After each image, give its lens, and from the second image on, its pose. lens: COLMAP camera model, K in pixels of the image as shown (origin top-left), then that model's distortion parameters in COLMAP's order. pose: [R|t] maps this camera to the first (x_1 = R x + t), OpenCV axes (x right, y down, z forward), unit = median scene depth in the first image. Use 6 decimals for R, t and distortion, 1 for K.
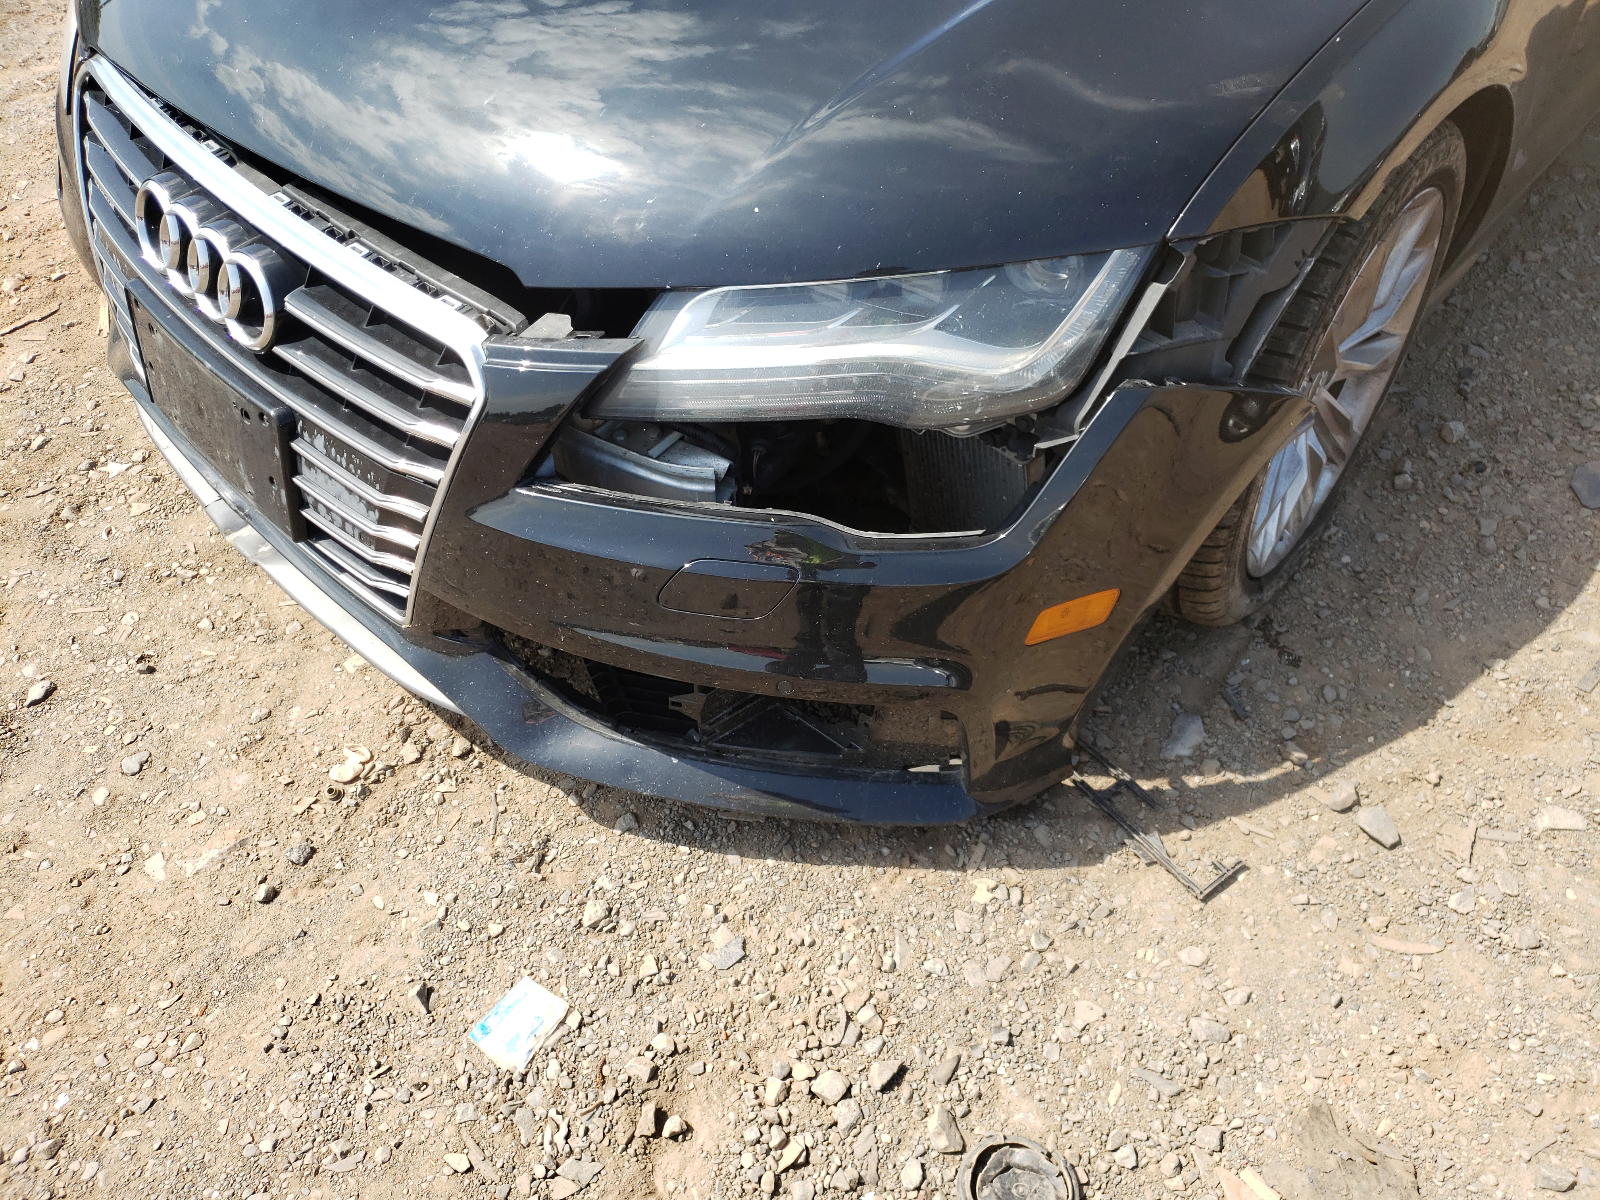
lens RADIAL K [[1226.8, 0, 800.0], [0, 1226.8, 600.0], [0, 0, 1]] dist [0.006551, 0.003444]
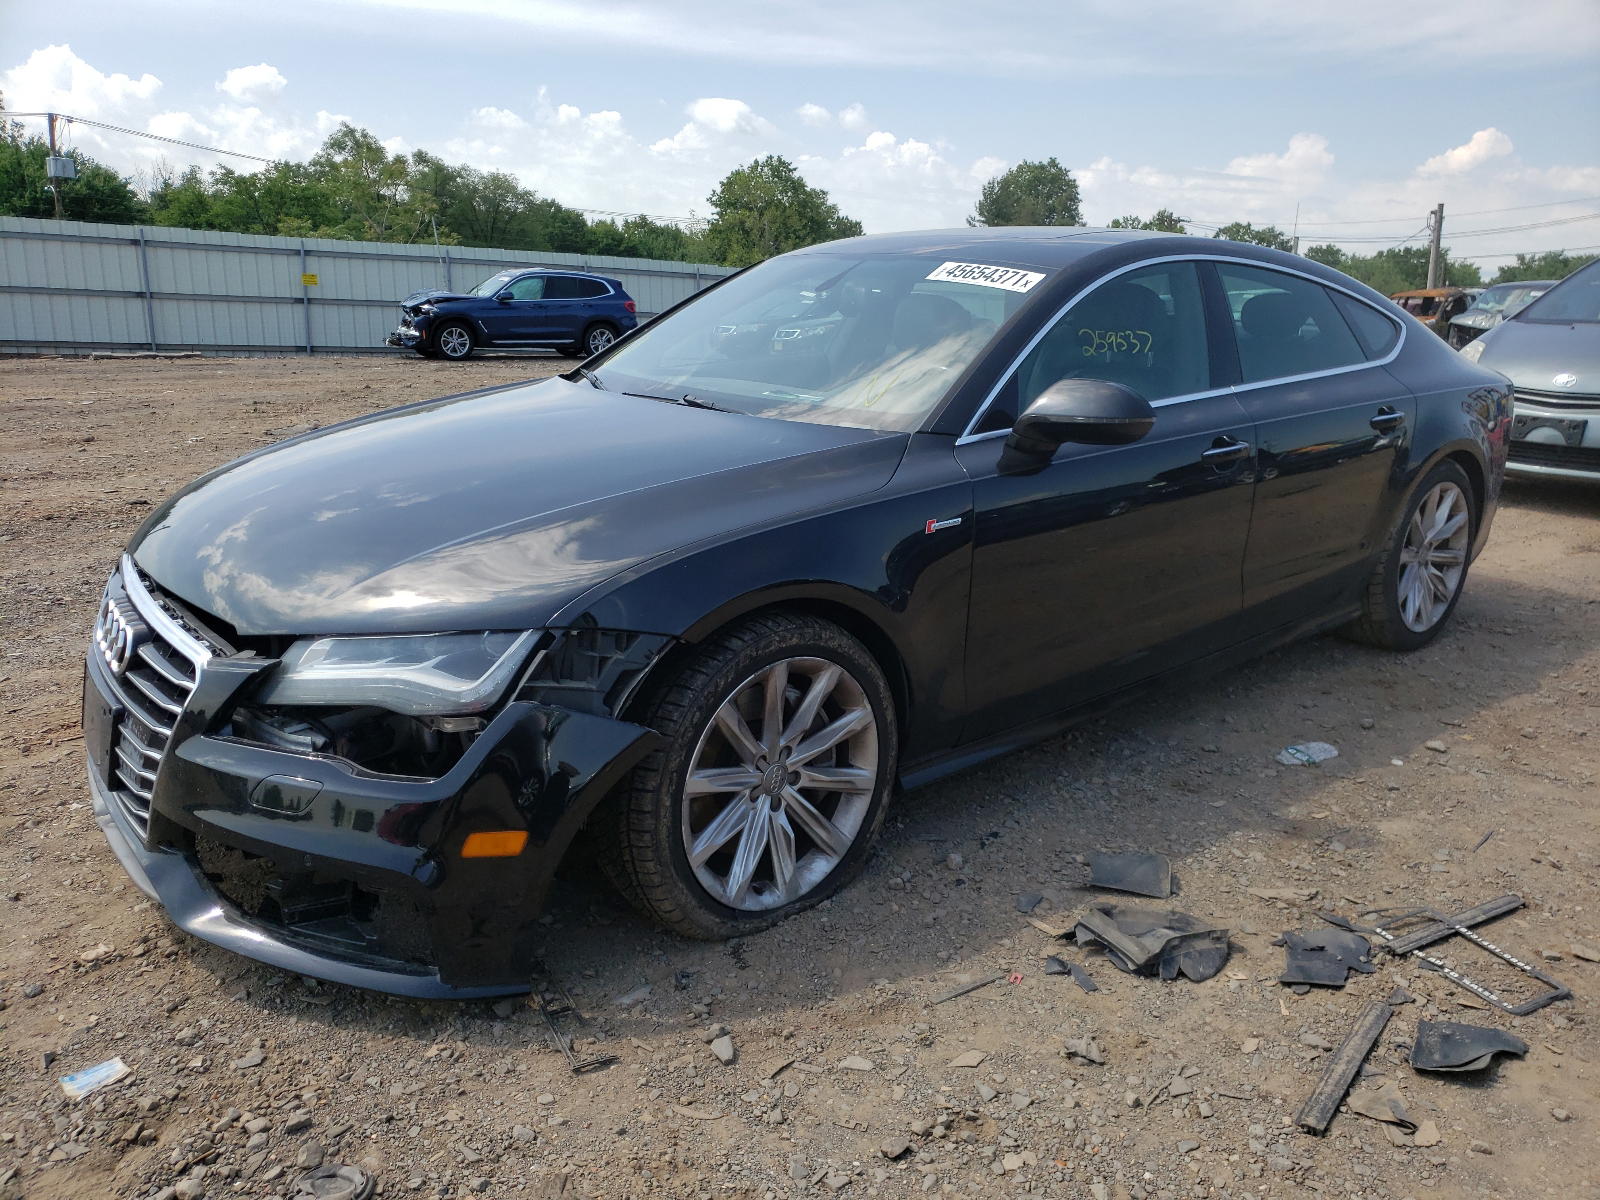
lens RADIAL K [[1226.8, 0, 800.0], [0, 1226.8, 600.0], [0, 0, 1]] dist [0.006551, 0.003444]
pose [[0.986467, 0.054307, -0.154704, 0.863031], [-0.125694, 0.856344, -0.500876, 0.506806], [0.105279, 0.513543, 0.851581, -0.530569]]
